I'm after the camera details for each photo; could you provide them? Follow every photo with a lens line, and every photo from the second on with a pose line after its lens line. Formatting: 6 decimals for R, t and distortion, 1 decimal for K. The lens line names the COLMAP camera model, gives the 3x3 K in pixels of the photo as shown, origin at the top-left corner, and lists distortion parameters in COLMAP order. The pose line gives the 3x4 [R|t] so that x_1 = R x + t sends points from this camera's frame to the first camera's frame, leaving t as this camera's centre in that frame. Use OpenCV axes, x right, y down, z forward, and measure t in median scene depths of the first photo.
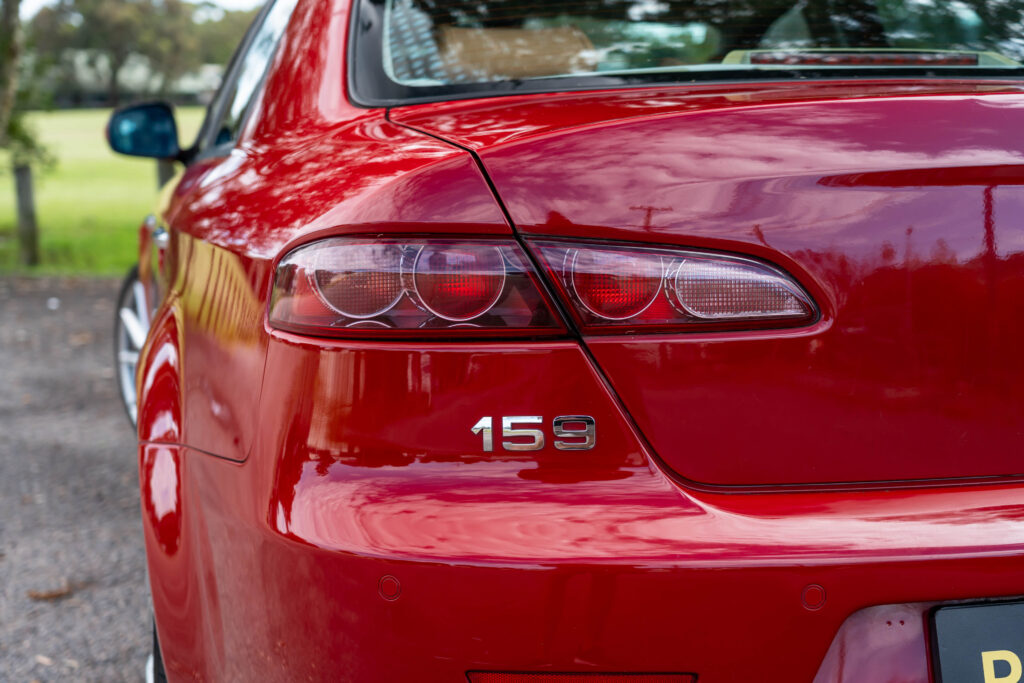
lens RADIAL K [[1509.7, 0, 517.7], [0, 1509.7, 339.4], [0, 0, 1]] dist [0.118179, 0.000000]
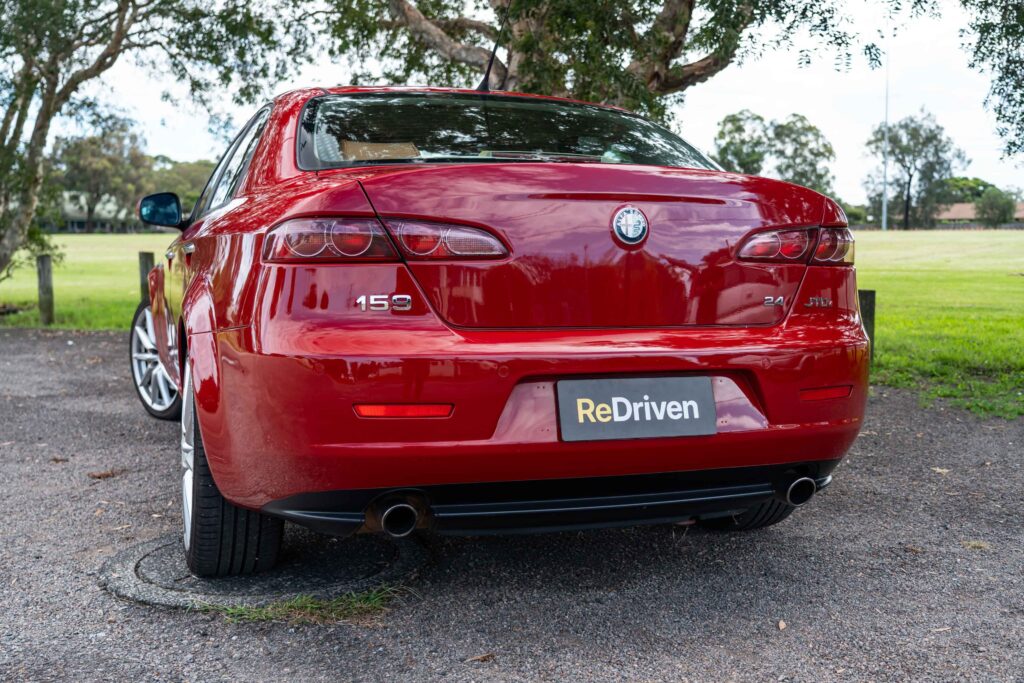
lens RADIAL K [[1113.1, 0, 504.4], [0, 1113.1, 340.3], [0, 0, 1]] dist [0.017726, 0.000000]
pose [[0.995014, 0.013051, 0.098882, 0.010948], [-0.007049, 0.998125, -0.060806, 0.095840], [-0.099490, 0.059806, 0.993240, -0.280432]]
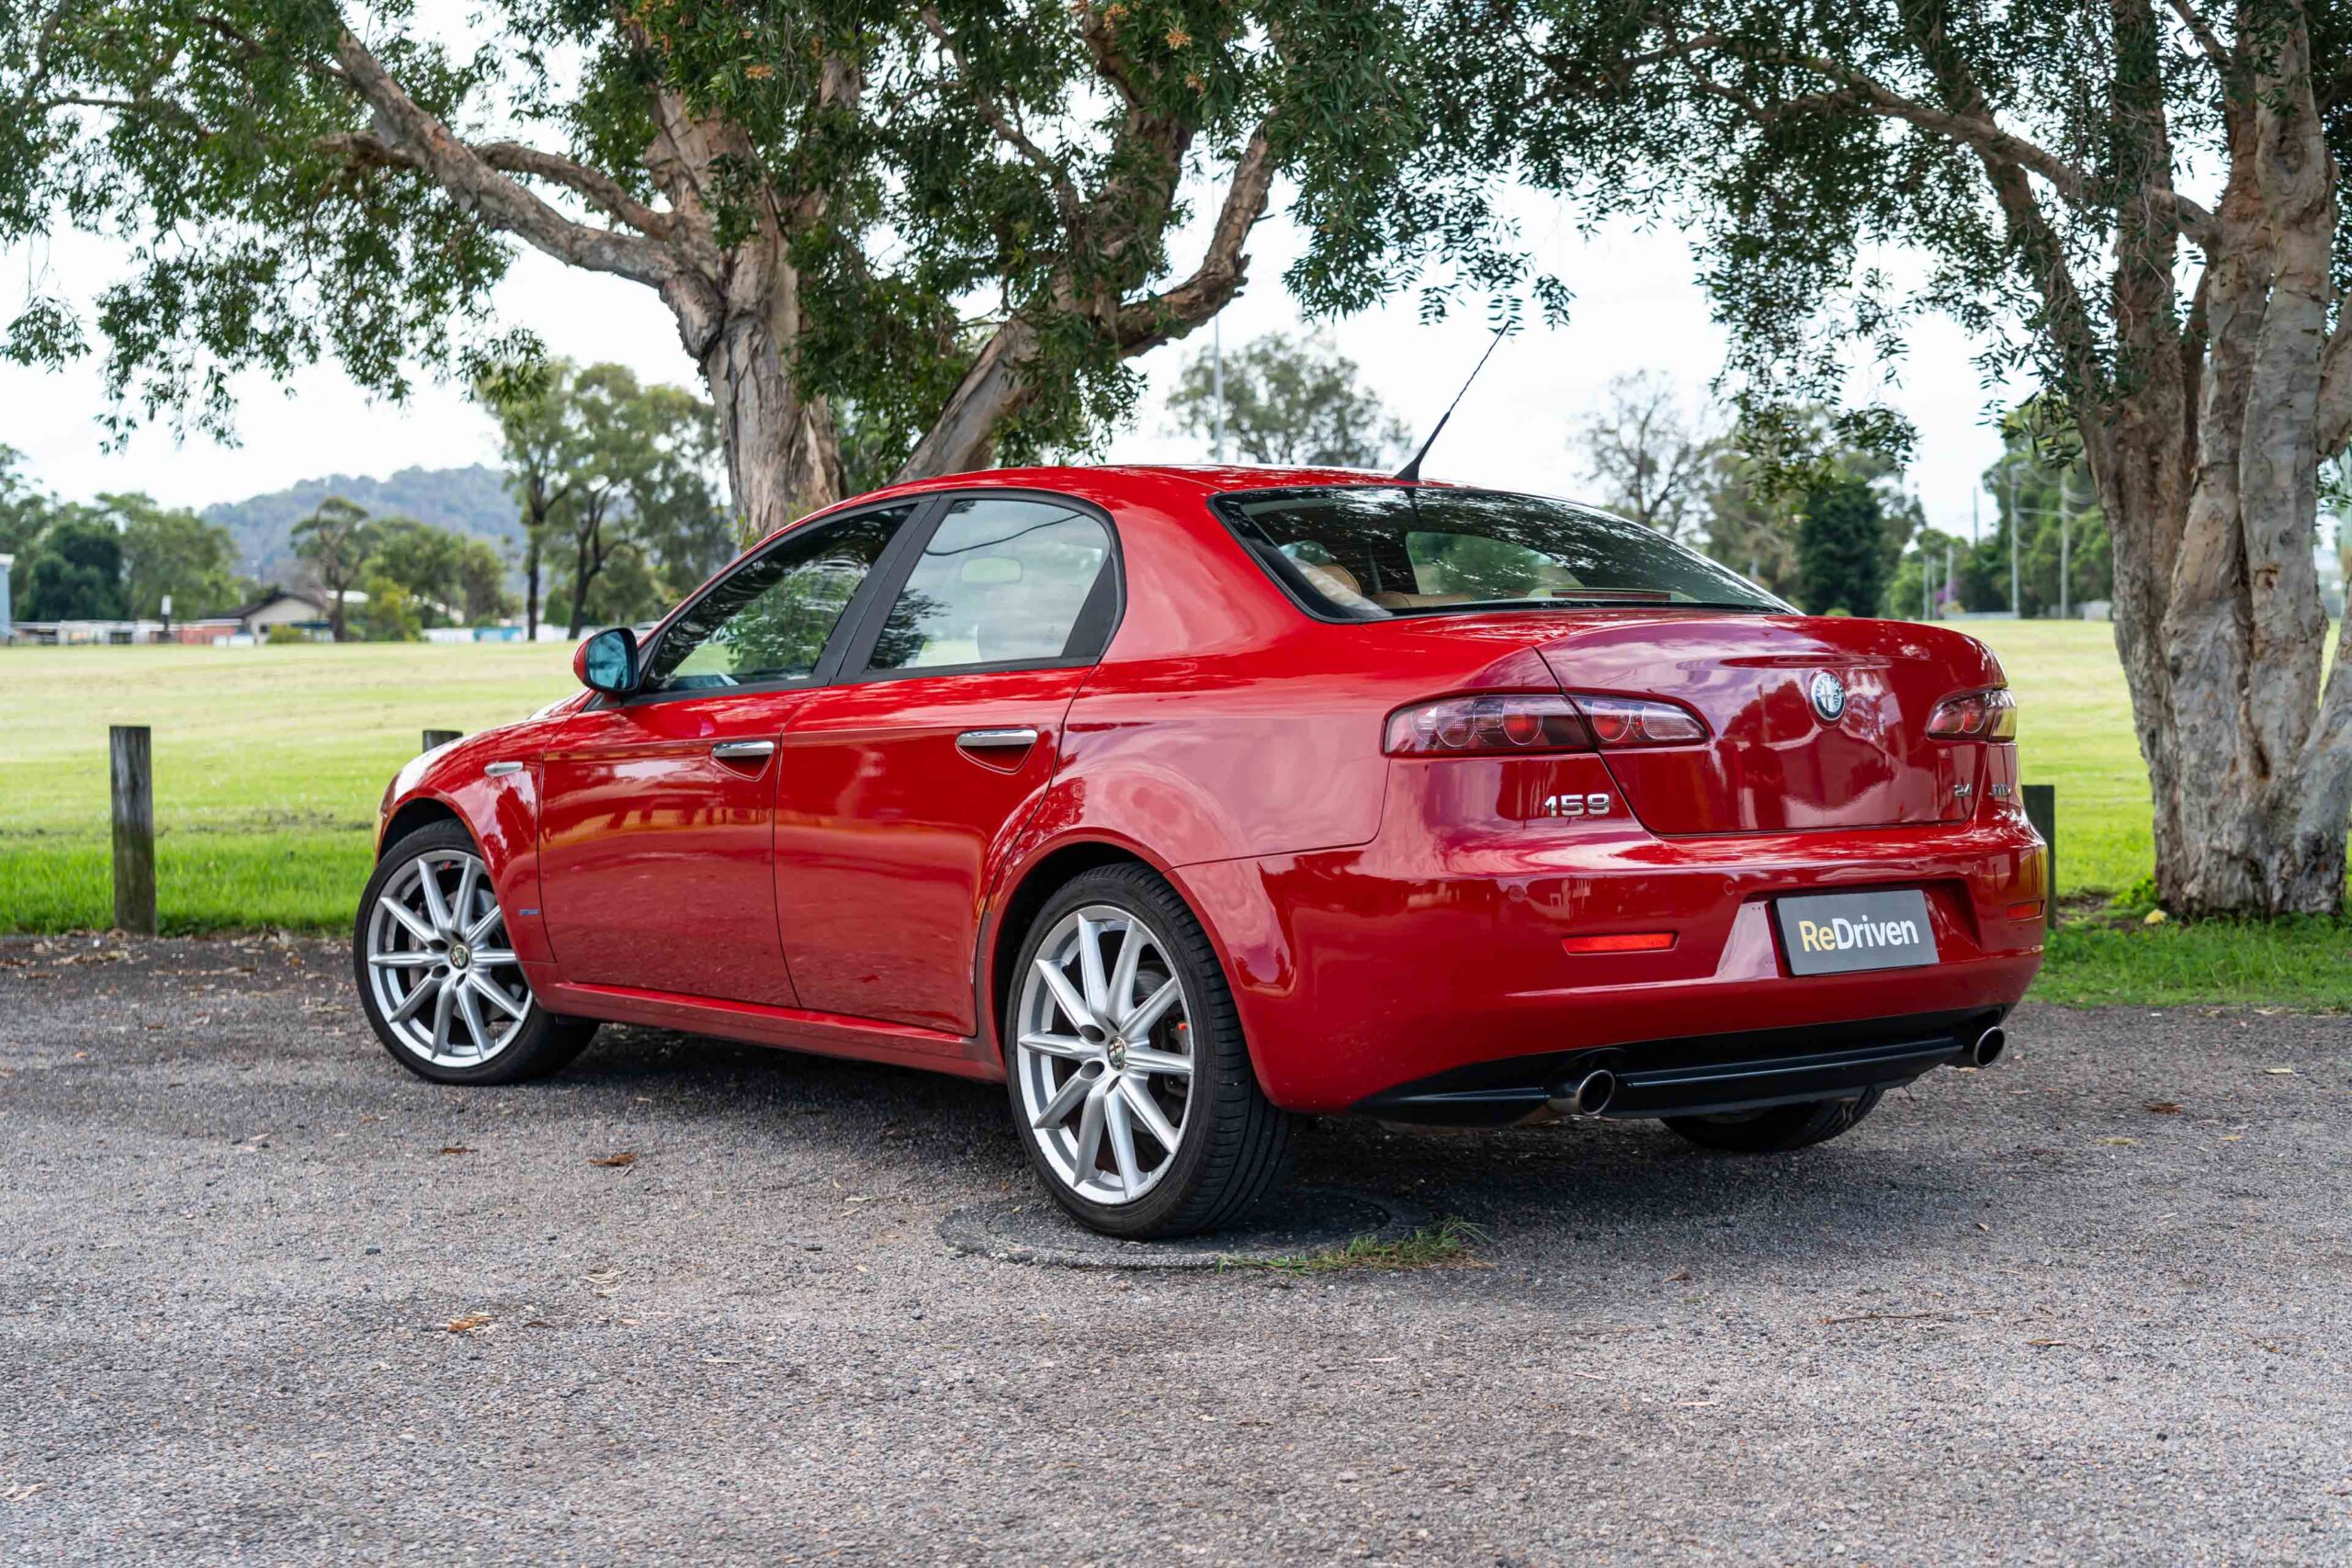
lens RADIAL K [[3236.5, 0, 1179.6], [0, 3236.5, 782.6], [0, 0, 1]] dist [0.009321, 0.000000]
pose [[0.910170, -0.009347, 0.414129, -0.843153], [0.057791, 0.992833, -0.104604, 0.173873], [-0.410183, 0.119140, 0.904188, -0.931700]]
